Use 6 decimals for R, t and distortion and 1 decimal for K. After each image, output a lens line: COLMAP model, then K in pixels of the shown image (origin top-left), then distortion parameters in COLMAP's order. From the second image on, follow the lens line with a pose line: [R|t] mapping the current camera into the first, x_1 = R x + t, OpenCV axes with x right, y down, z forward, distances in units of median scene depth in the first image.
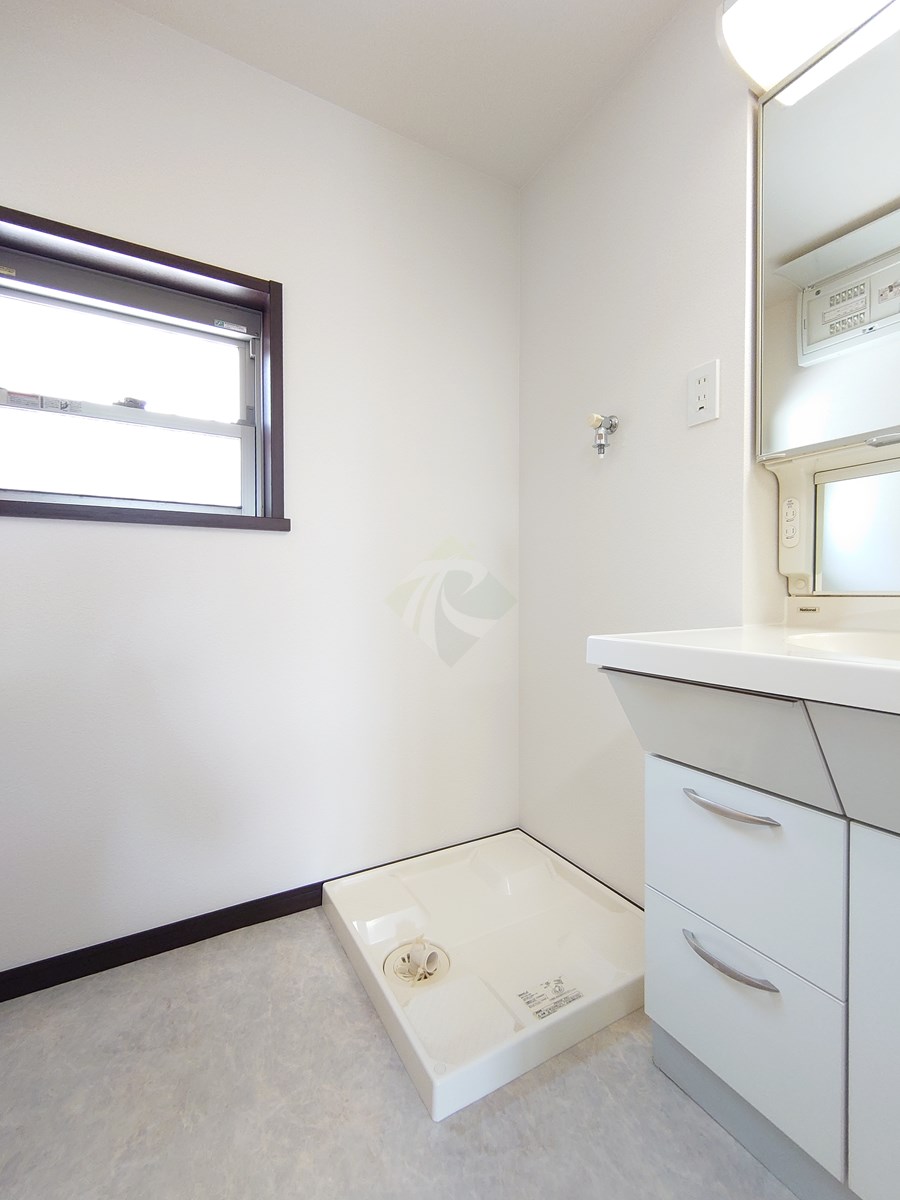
lens RADIAL K [[519.6, 0, 450.0], [0, 519.6, 600.0], [0, 0, 1]] dist [0.000344, -0.000475]
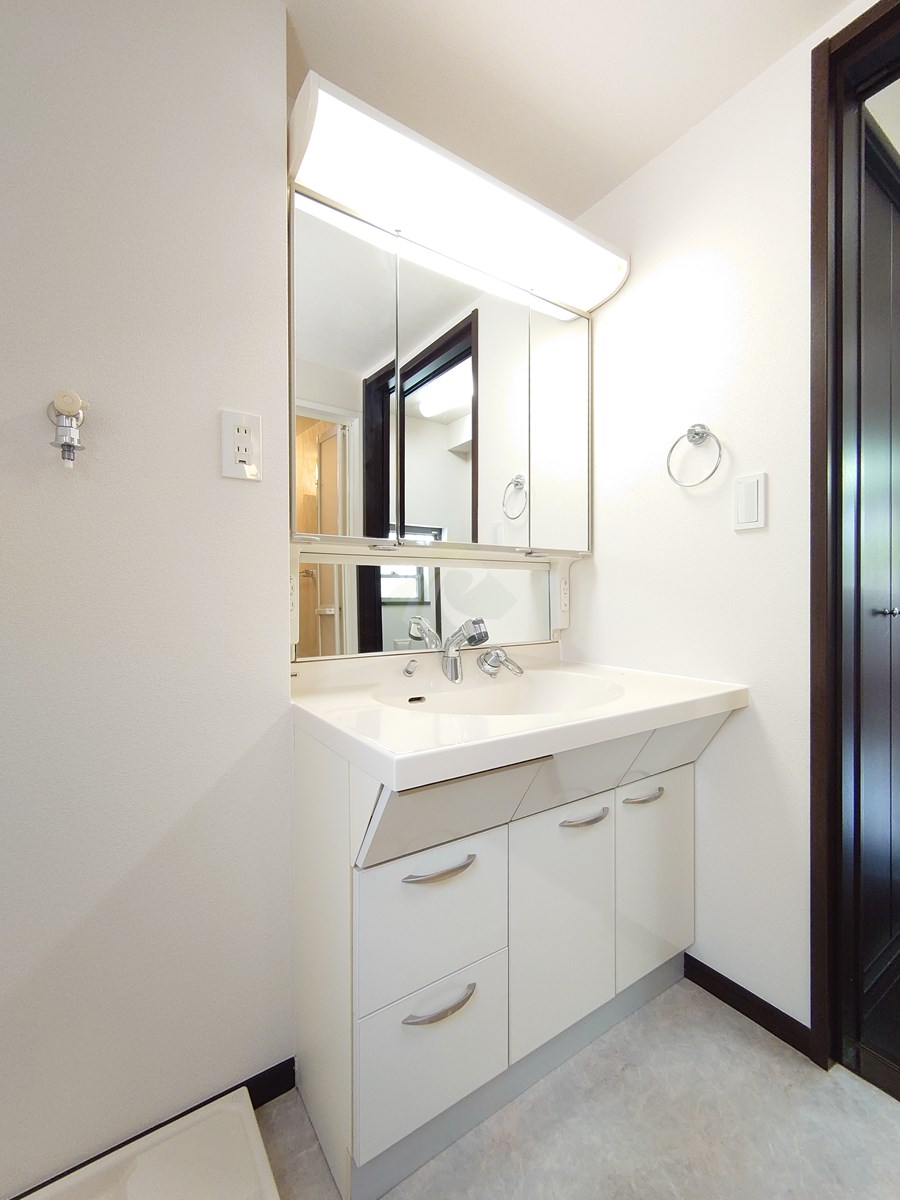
lens RADIAL K [[519.6, 0, 450.0], [0, 519.6, 600.0], [0, 0, 1]] dist [0.000344, -0.000475]
pose [[-0.070369, -0.007112, 0.997496, -0.409712], [0.018964, 0.999784, 0.008466, -0.139203], [-0.997341, 0.019512, -0.070219, 0.721880]]
